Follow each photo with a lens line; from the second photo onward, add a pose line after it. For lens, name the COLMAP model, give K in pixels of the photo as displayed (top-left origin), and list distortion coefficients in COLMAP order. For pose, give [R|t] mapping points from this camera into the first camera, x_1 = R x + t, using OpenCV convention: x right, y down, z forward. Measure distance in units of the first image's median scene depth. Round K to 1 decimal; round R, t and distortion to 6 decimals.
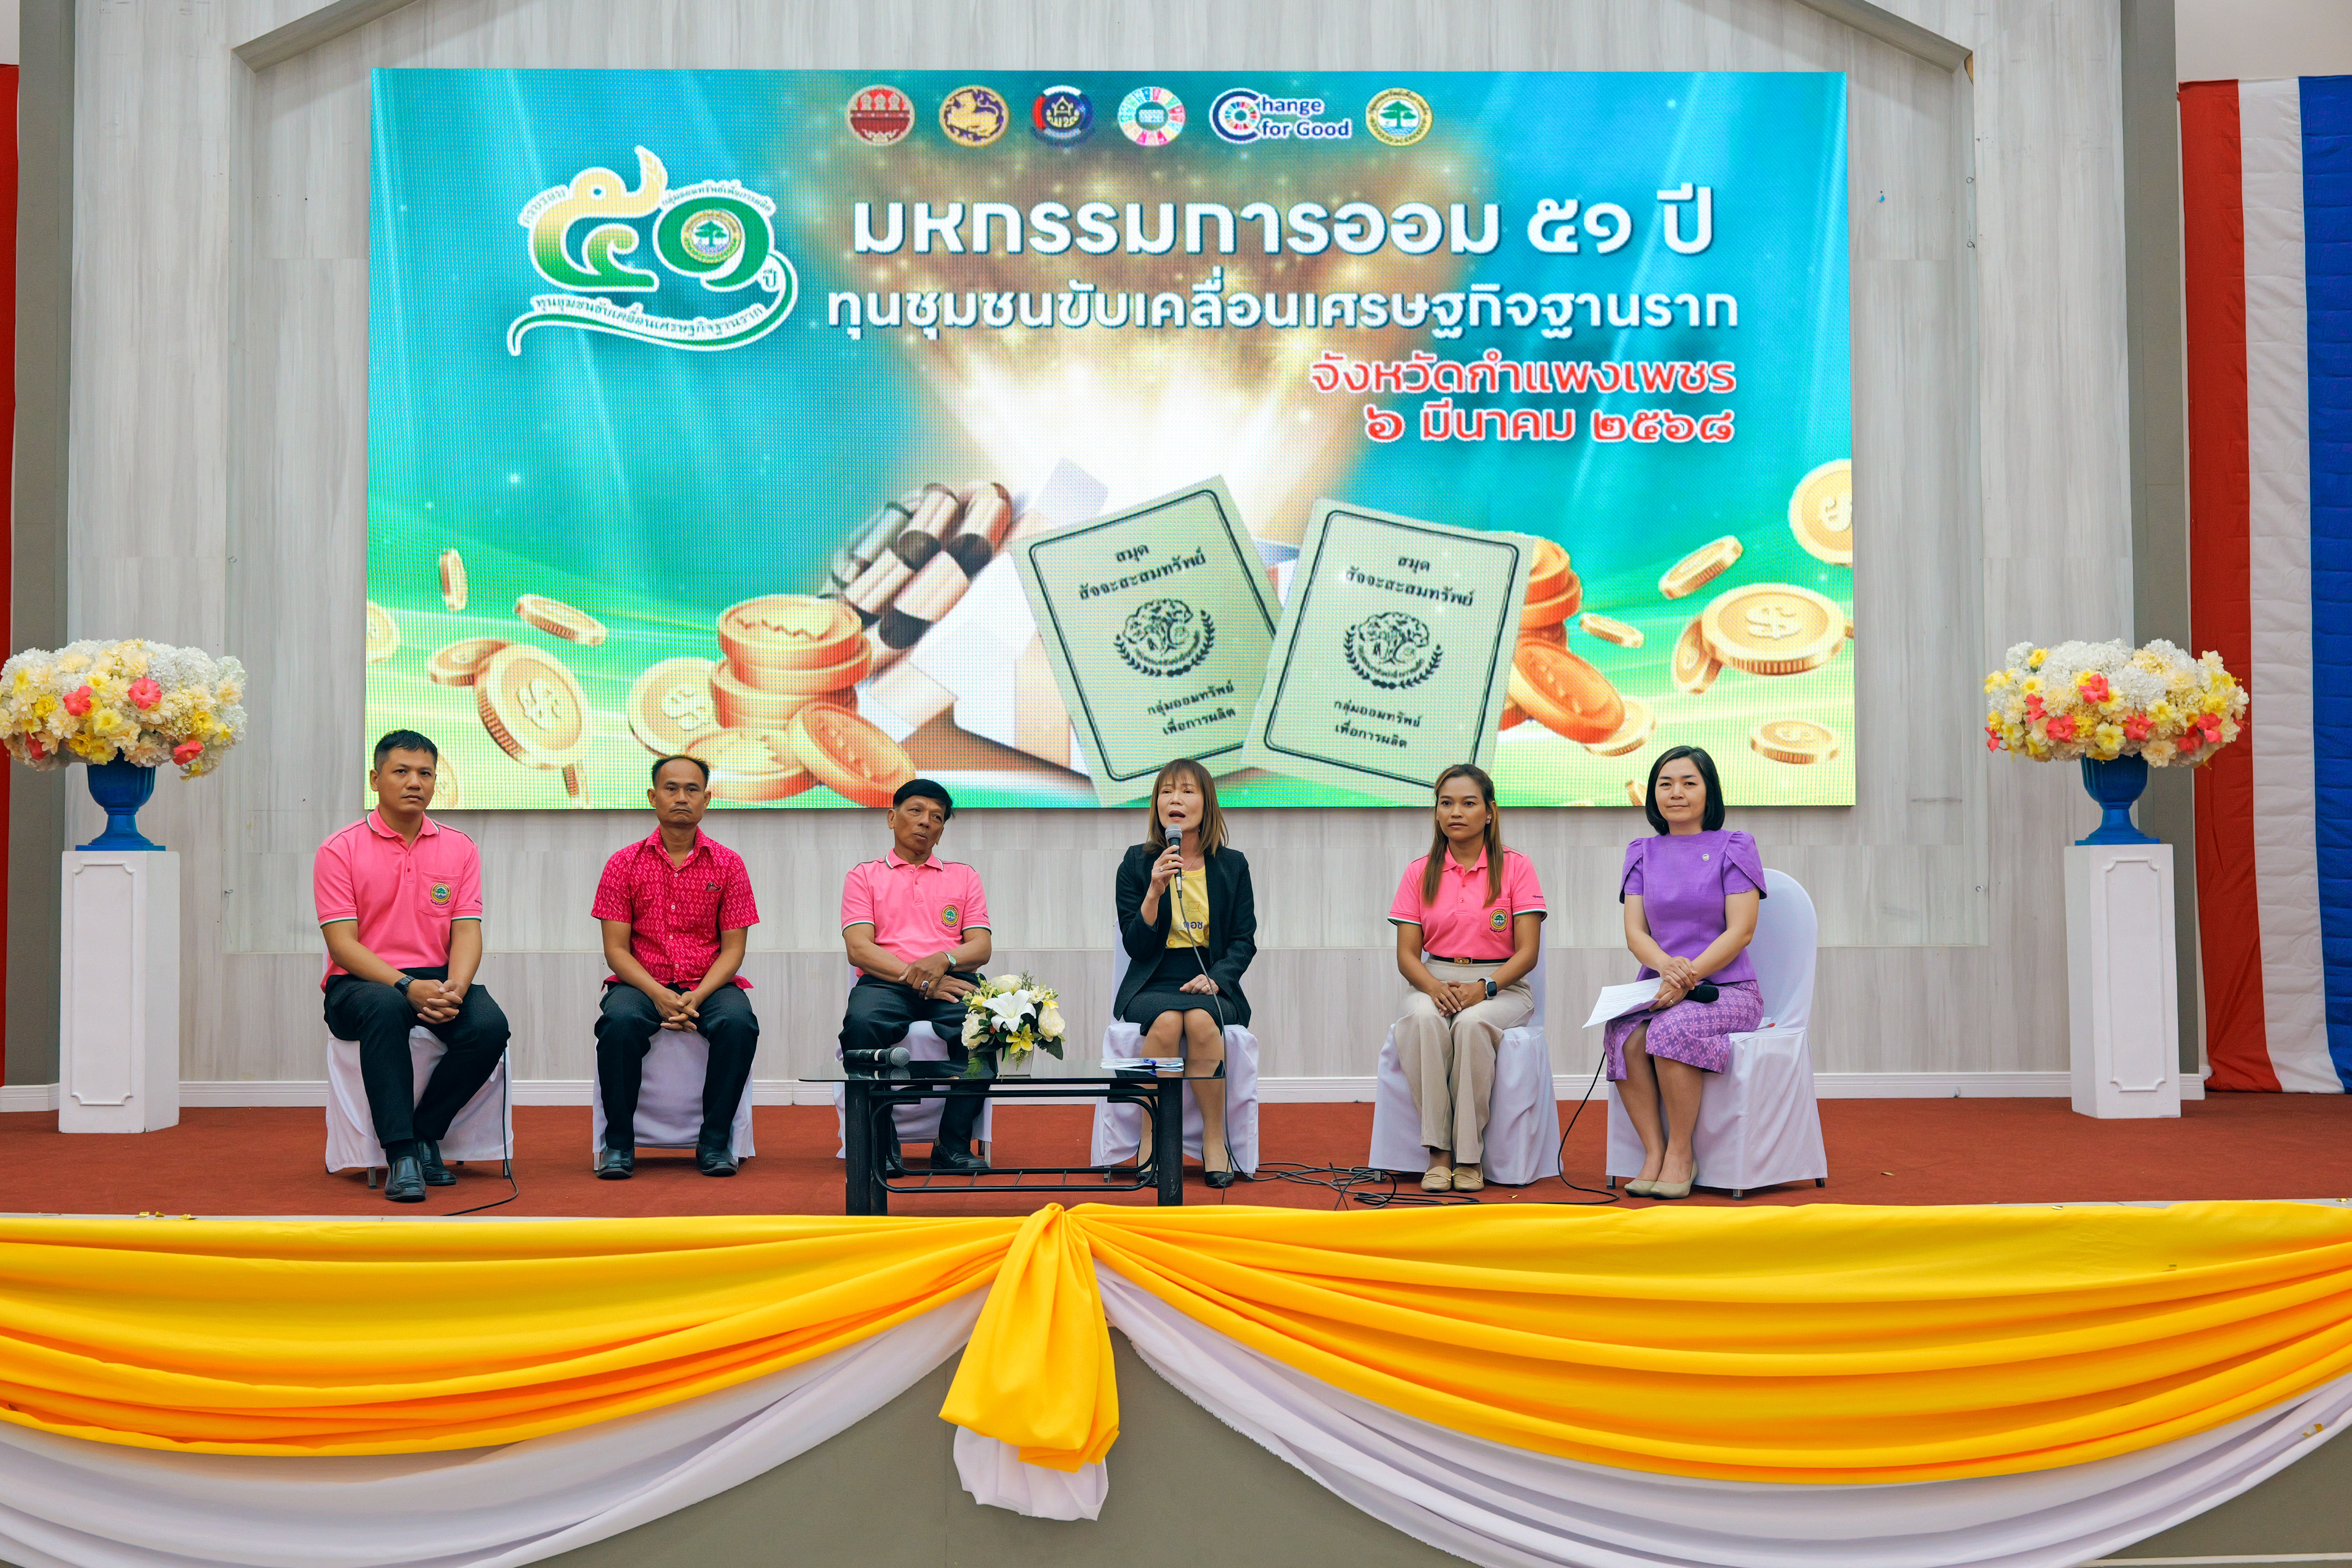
lens RADIAL K [[2566.2, 0, 1152.1], [0, 2566.2, 787.2], [0, 0, 1]] dist [0.004211, -0.002969]
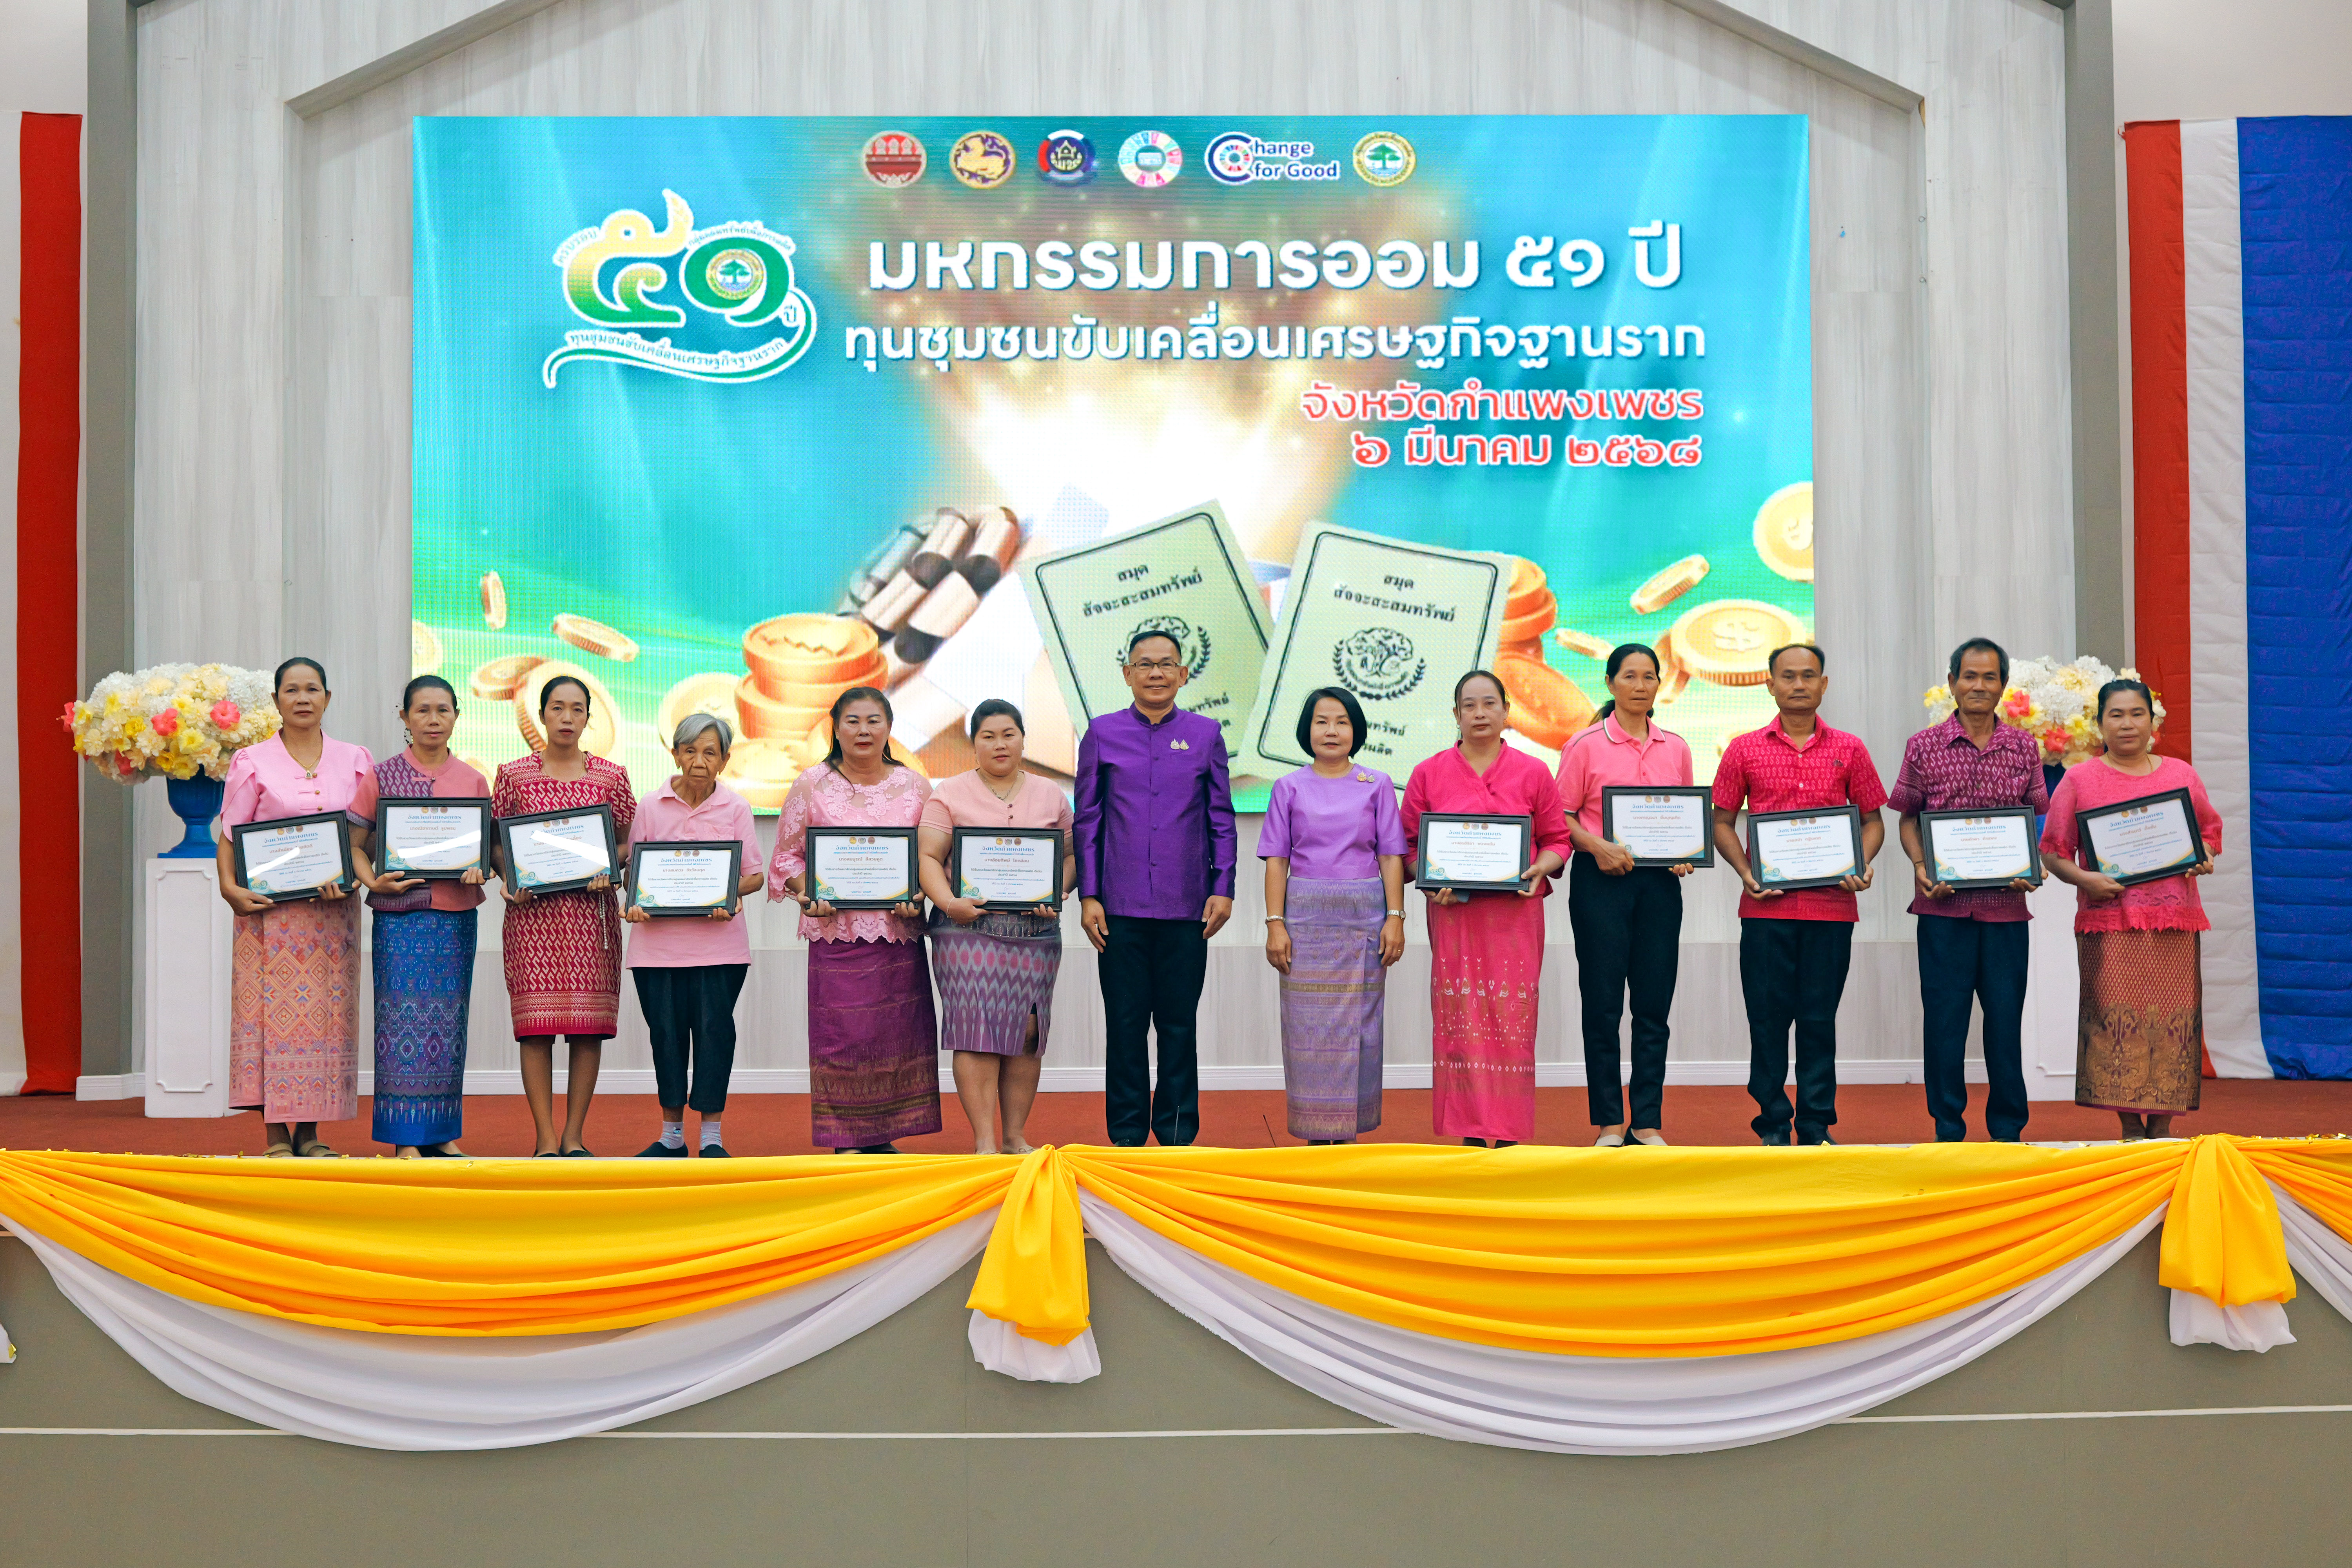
lens RADIAL K [[2879.3, 0, 1176.0], [0, 2879.3, 784.0], [0, 0, 1]] dist [0.004414, 0.006467]
pose [[0.999993, -0.002516, -0.002627, 0.012916], [0.002538, 0.999962, 0.008283, -0.013672], [0.002606, -0.008289, 0.999962, -0.189766]]
